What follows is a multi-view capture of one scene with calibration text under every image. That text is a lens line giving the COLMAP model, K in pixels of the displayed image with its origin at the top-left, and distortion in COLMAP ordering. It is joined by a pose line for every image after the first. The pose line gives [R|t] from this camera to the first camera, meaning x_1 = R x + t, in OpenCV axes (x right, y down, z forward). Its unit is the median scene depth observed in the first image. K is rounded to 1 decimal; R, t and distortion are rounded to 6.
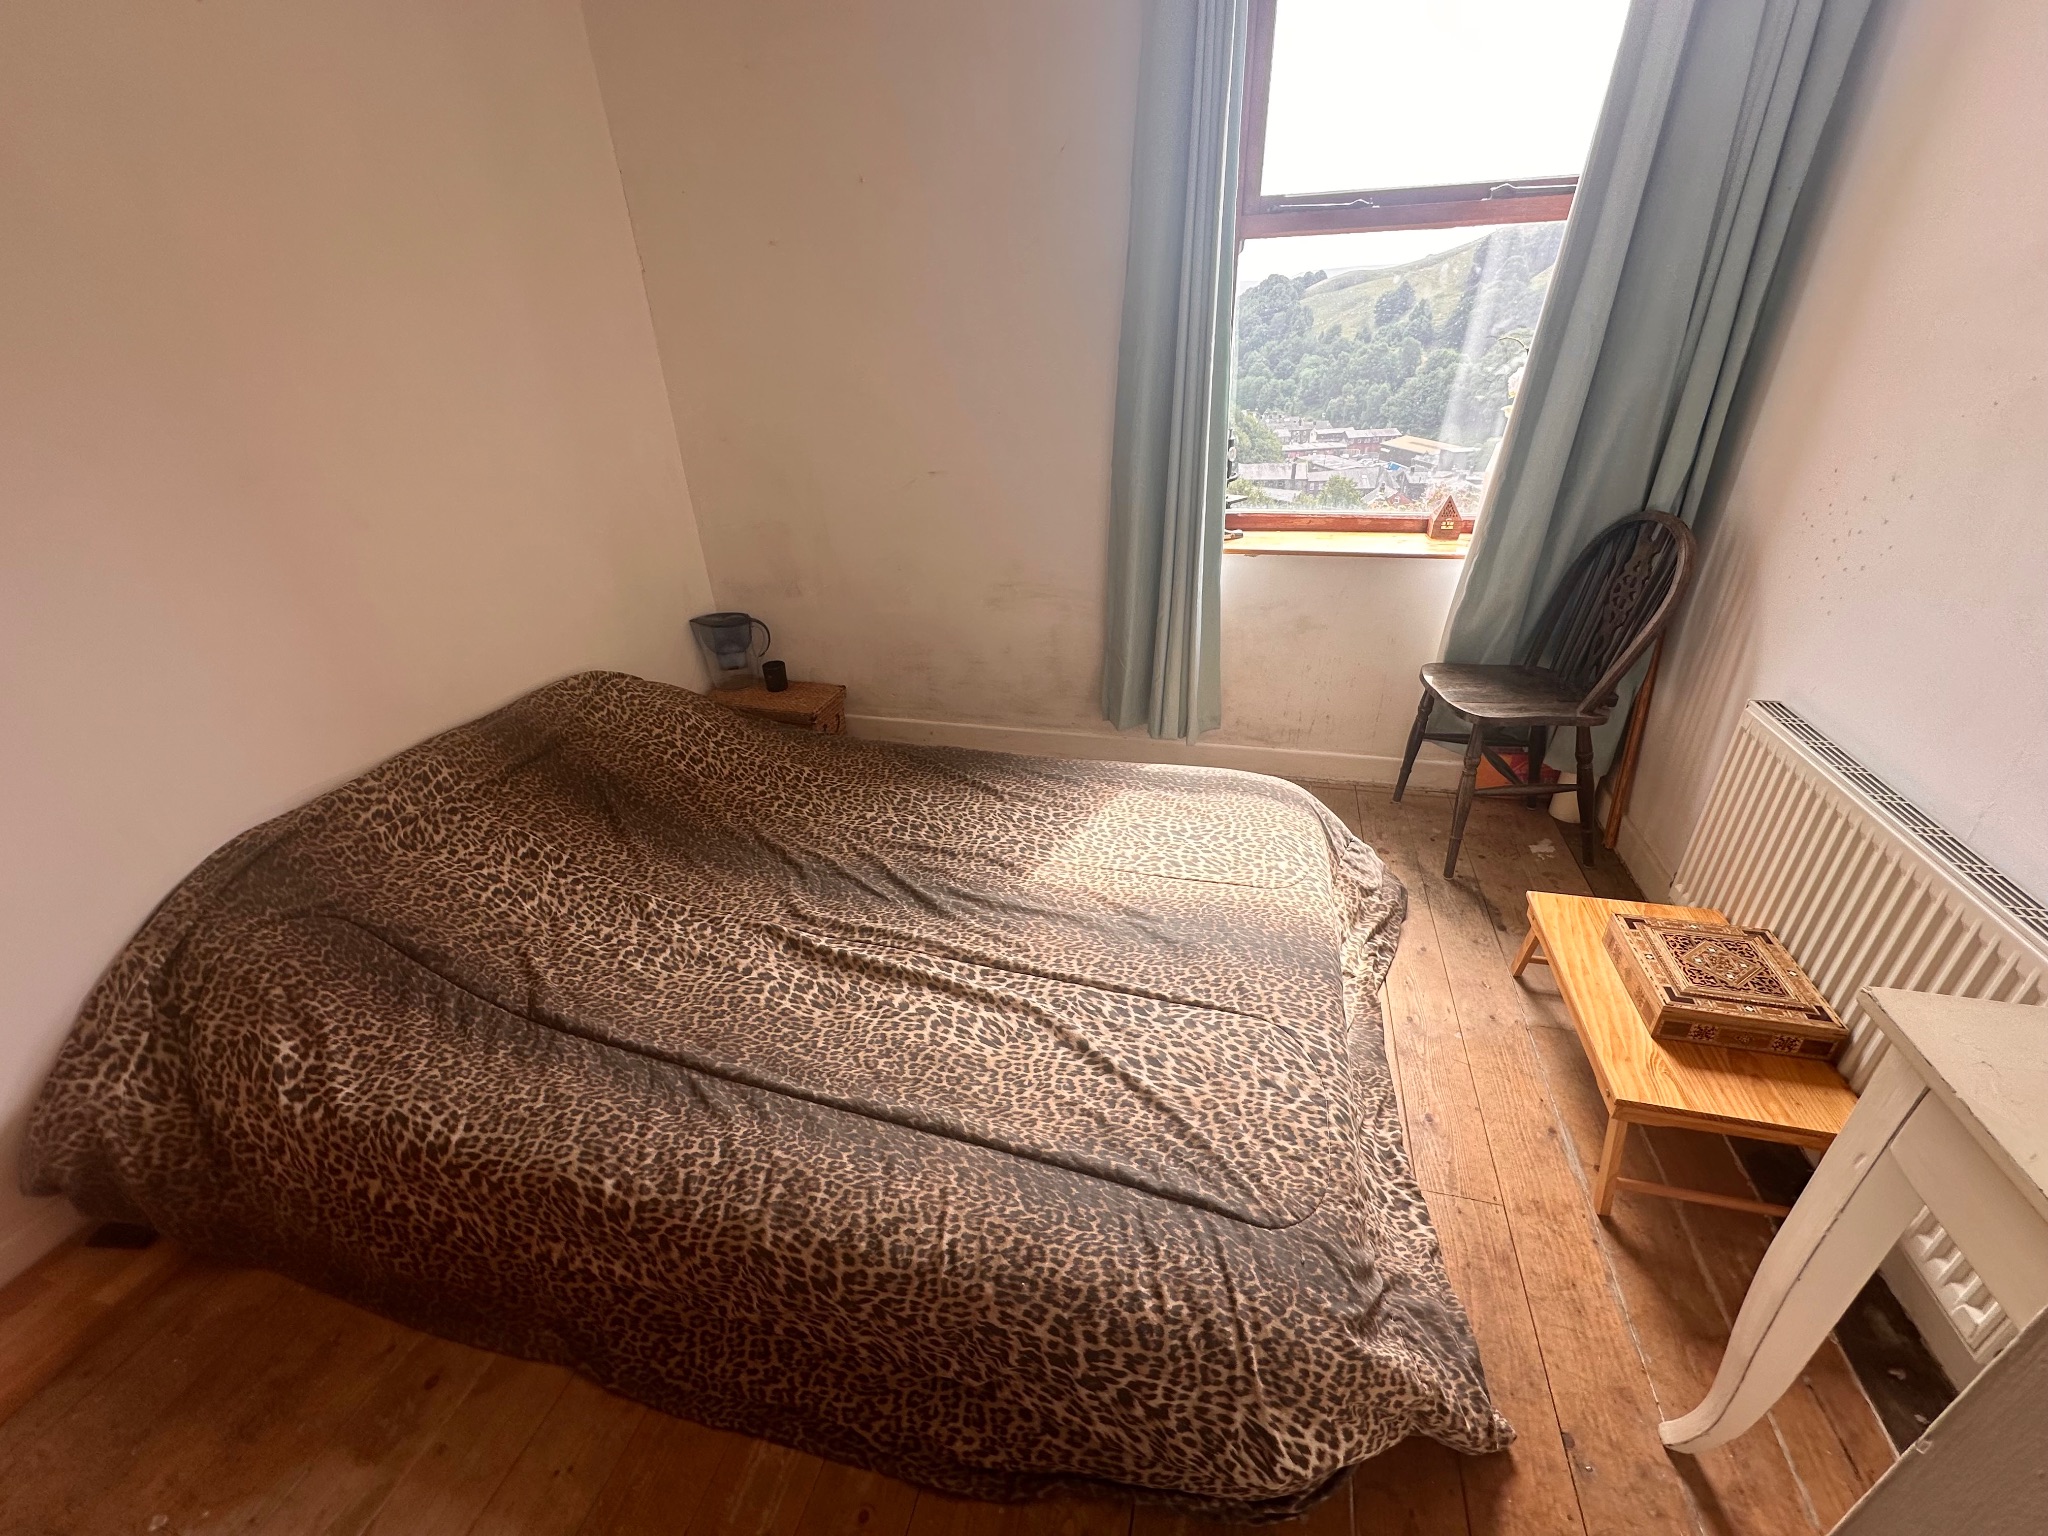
lens RADIAL K [[828.2, 0, 1024.3], [0, 828.2, 775.8], [0, 0, 1]] dist [-0.001366, -0.000027]
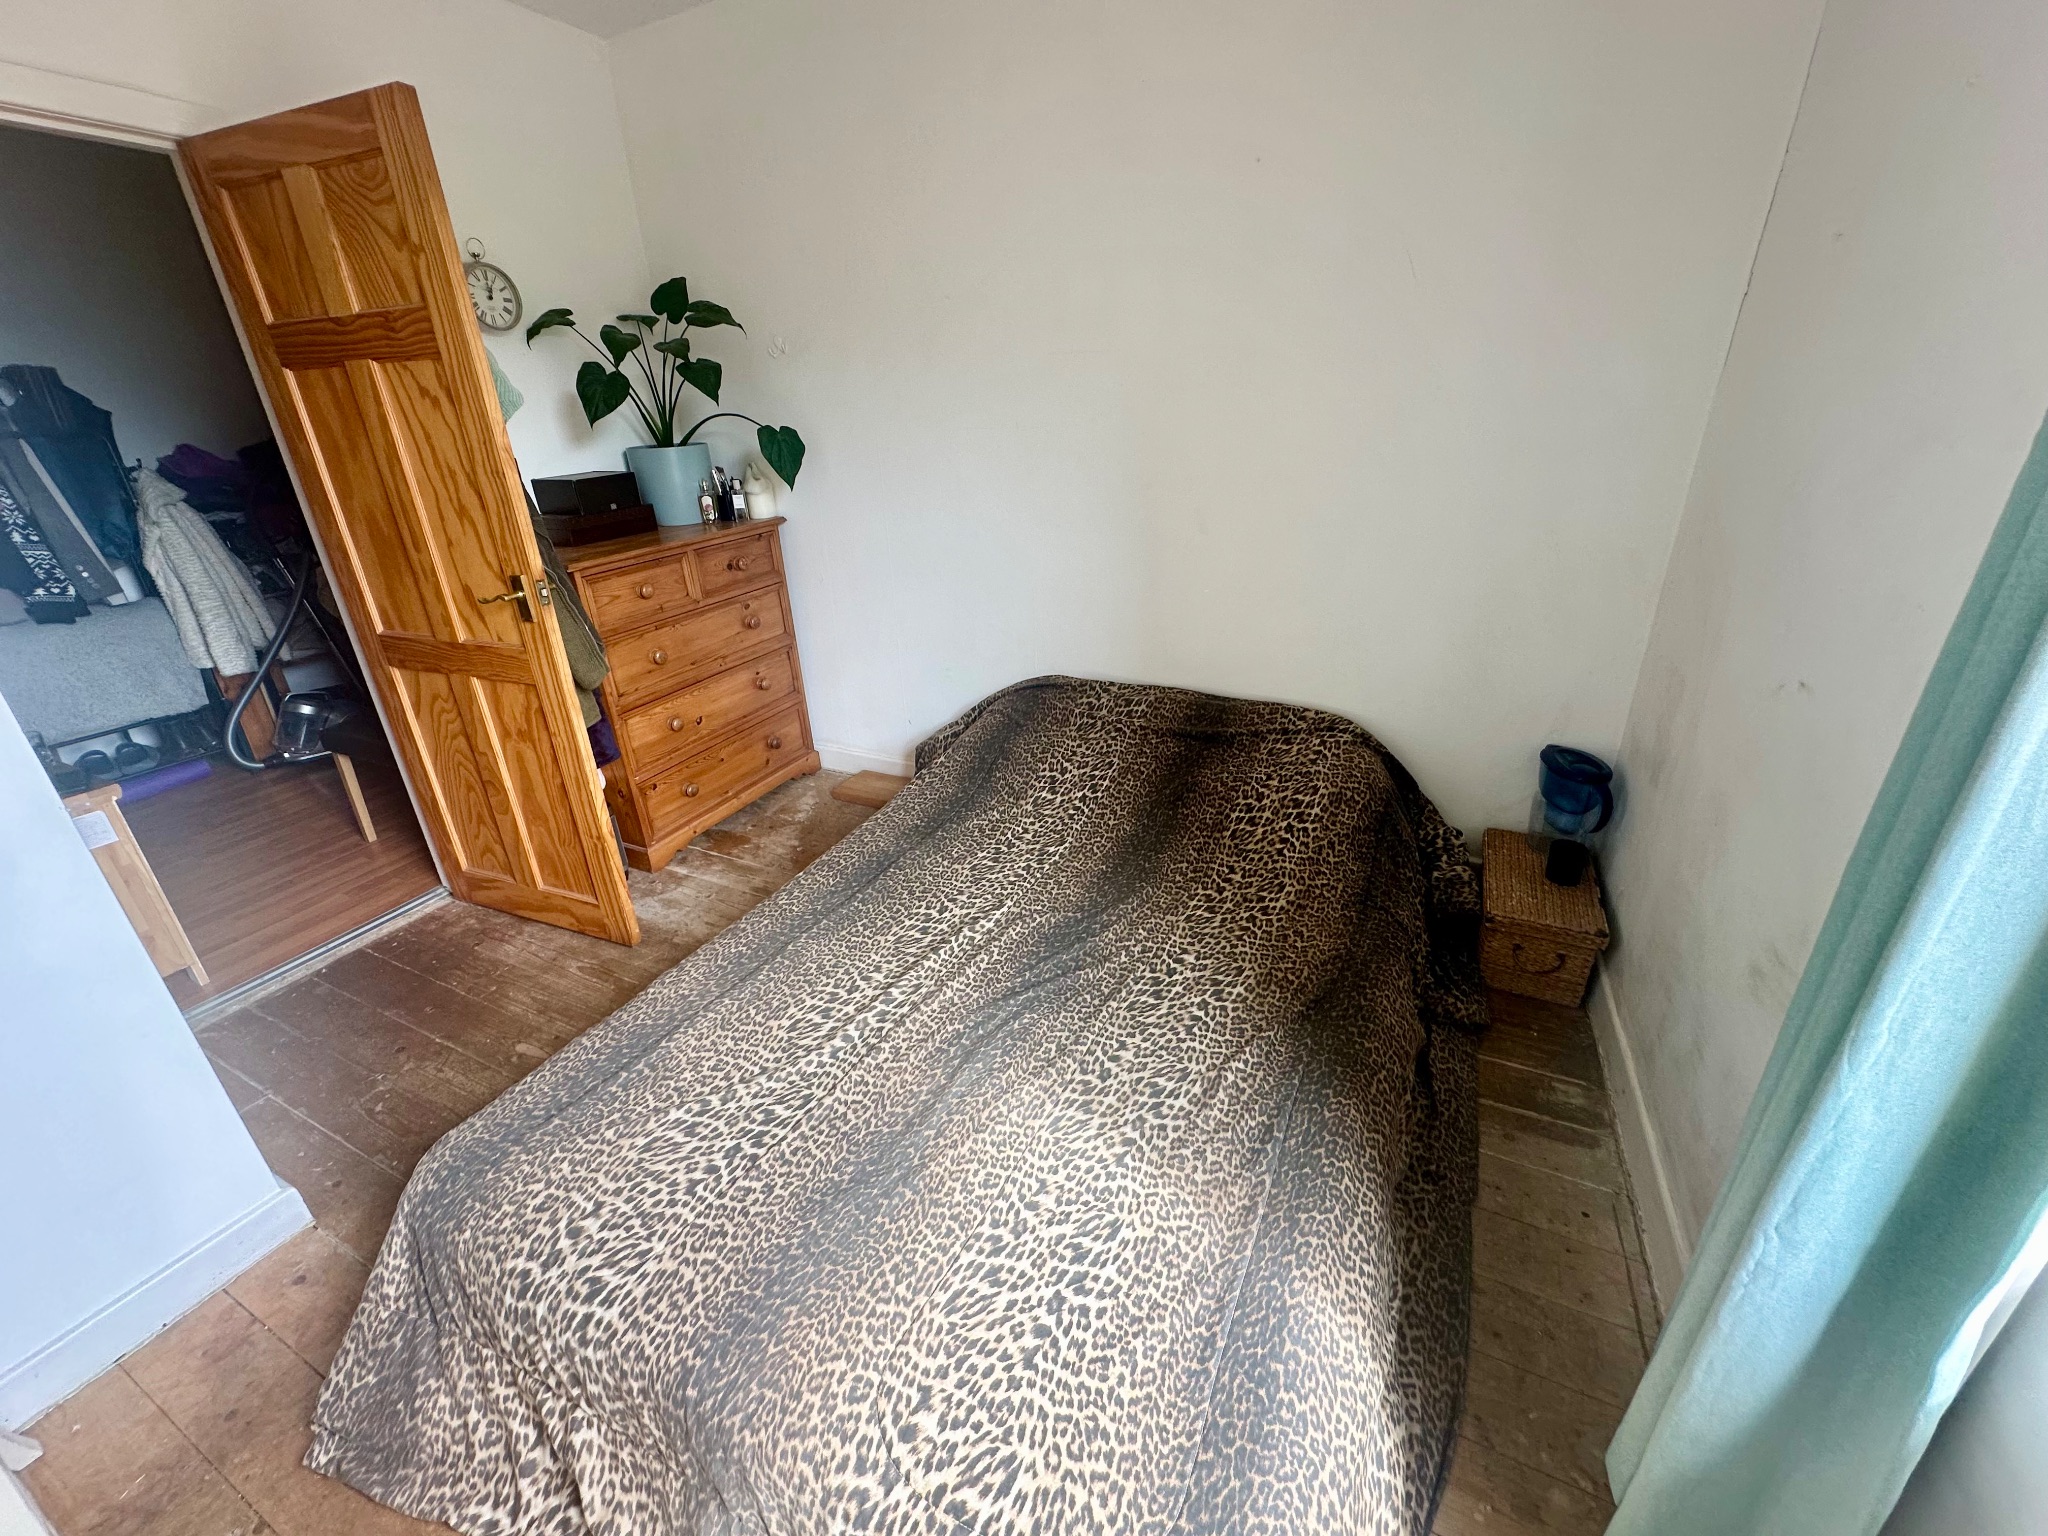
lens RADIAL K [[828.2, 0, 990.6], [0, 828.2, 749.6], [0, 0, 1]] dist [-0.001366, -0.000027]
pose [[-0.215245, 0.417185, -0.882964, 0.776337], [-0.427007, 0.772936, 0.469292, -0.646001], [0.878257, 0.478045, 0.011771, 1.075394]]
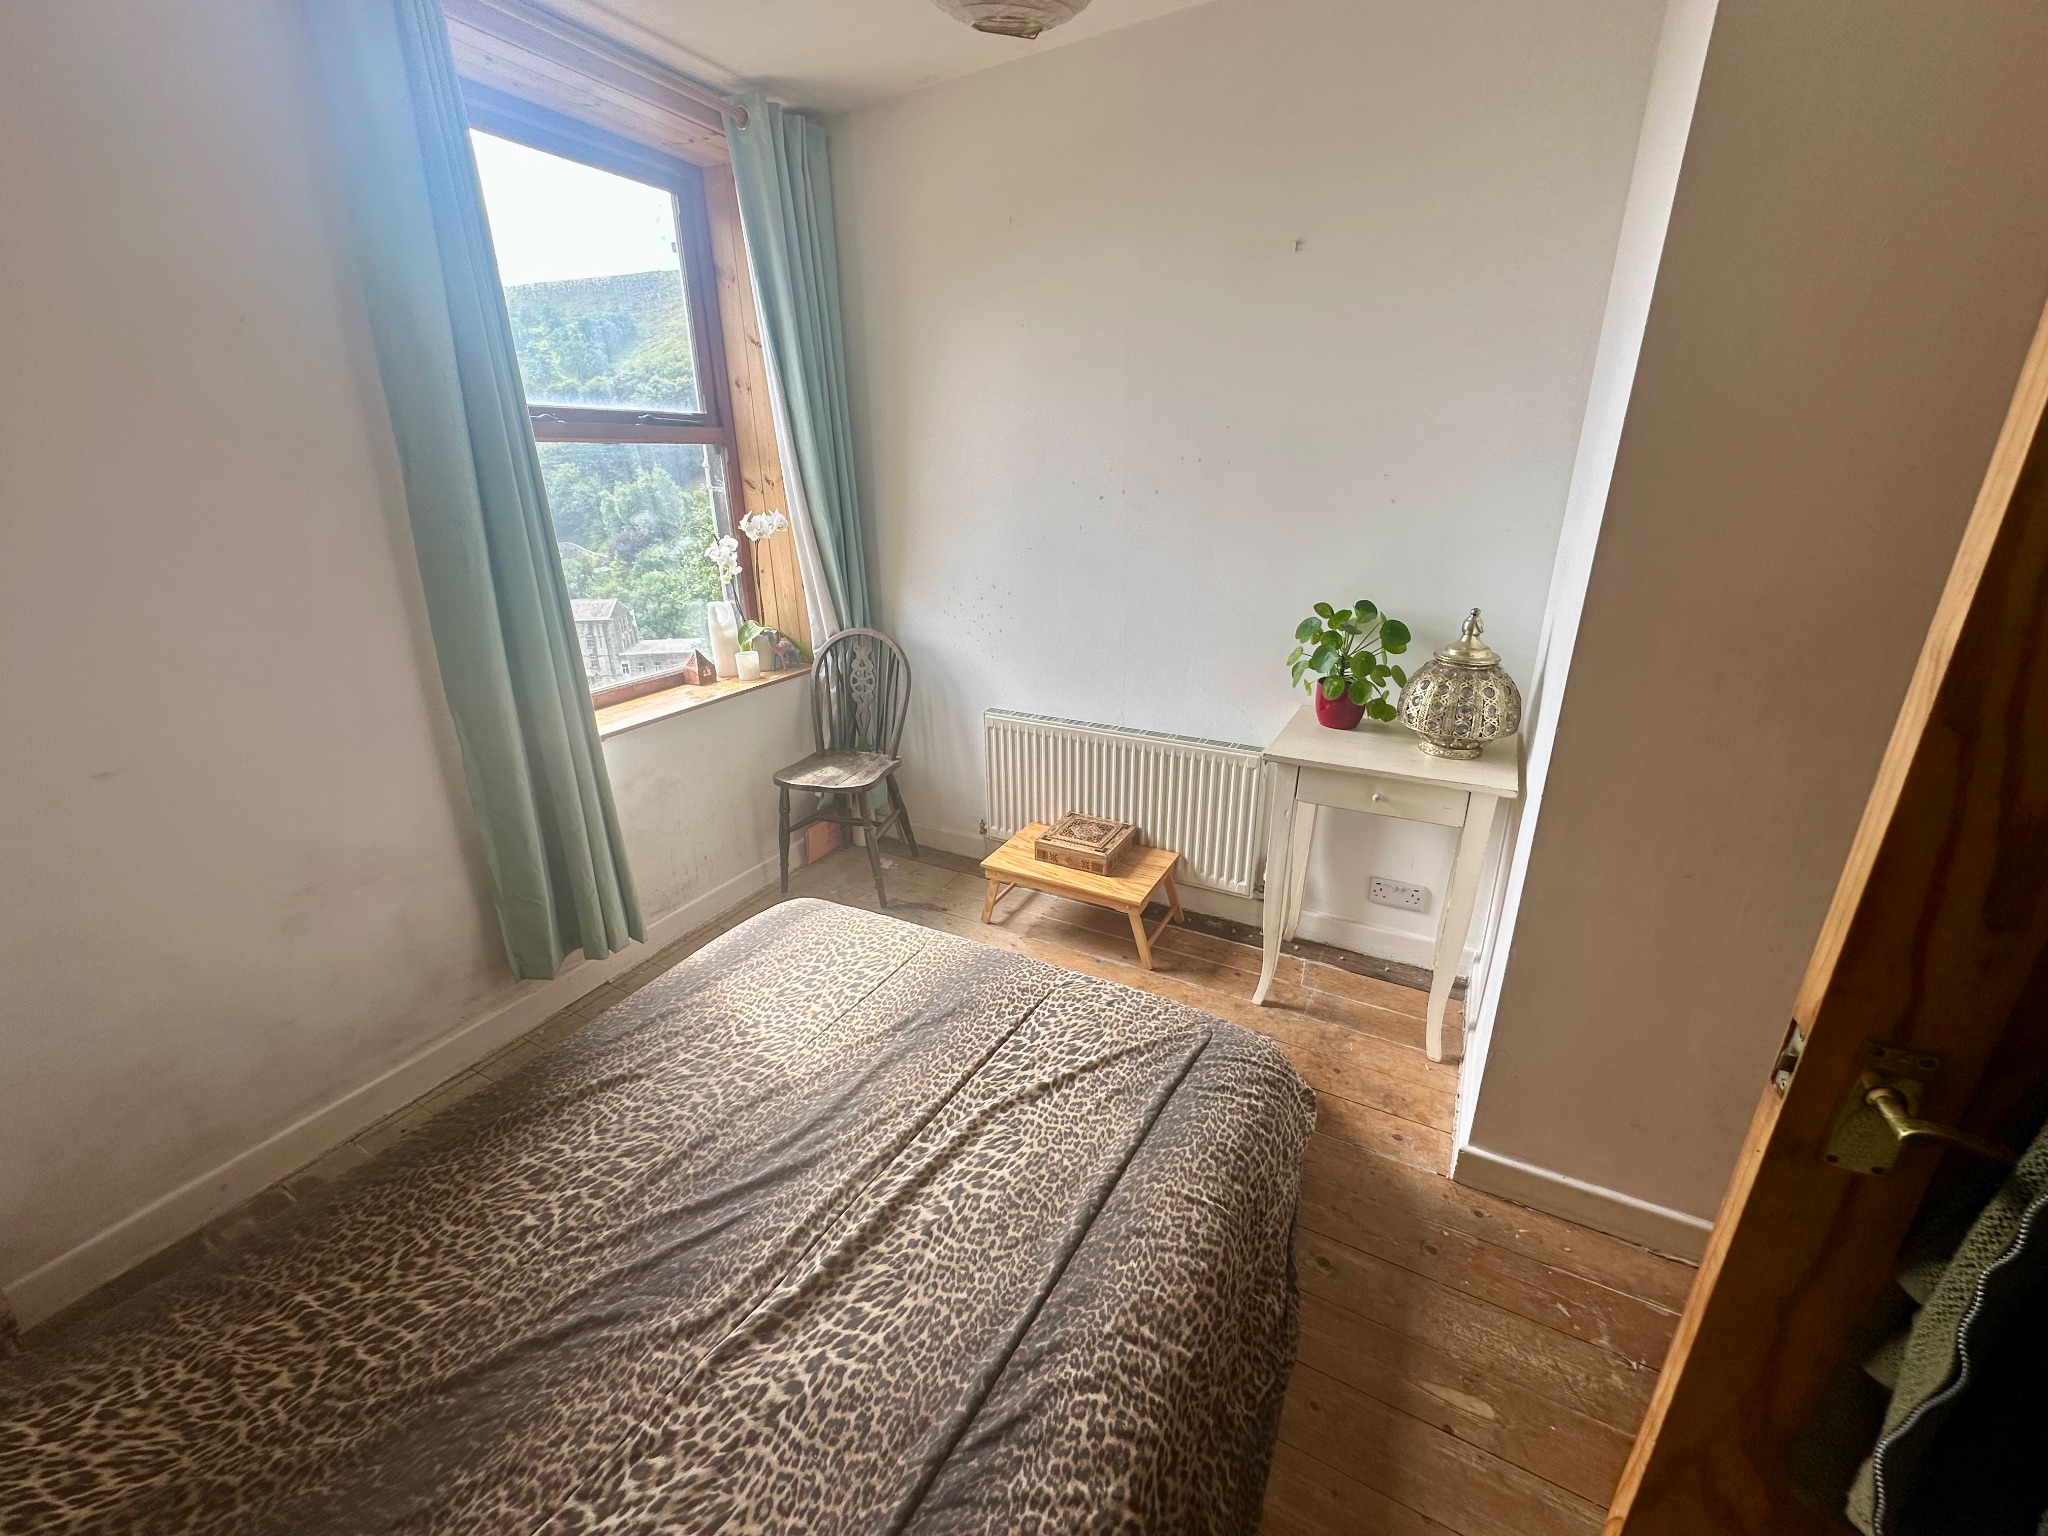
lens RADIAL K [[828.2, 0, 1036.9], [0, 828.2, 772.0], [0, 0, 1]] dist [-0.001366, -0.000027]
pose [[0.215639, -0.309710, 0.926056, -0.907912], [0.472318, 0.863127, 0.178681, -0.286605], [-0.854643, 0.398862, 0.332406, 0.437932]]
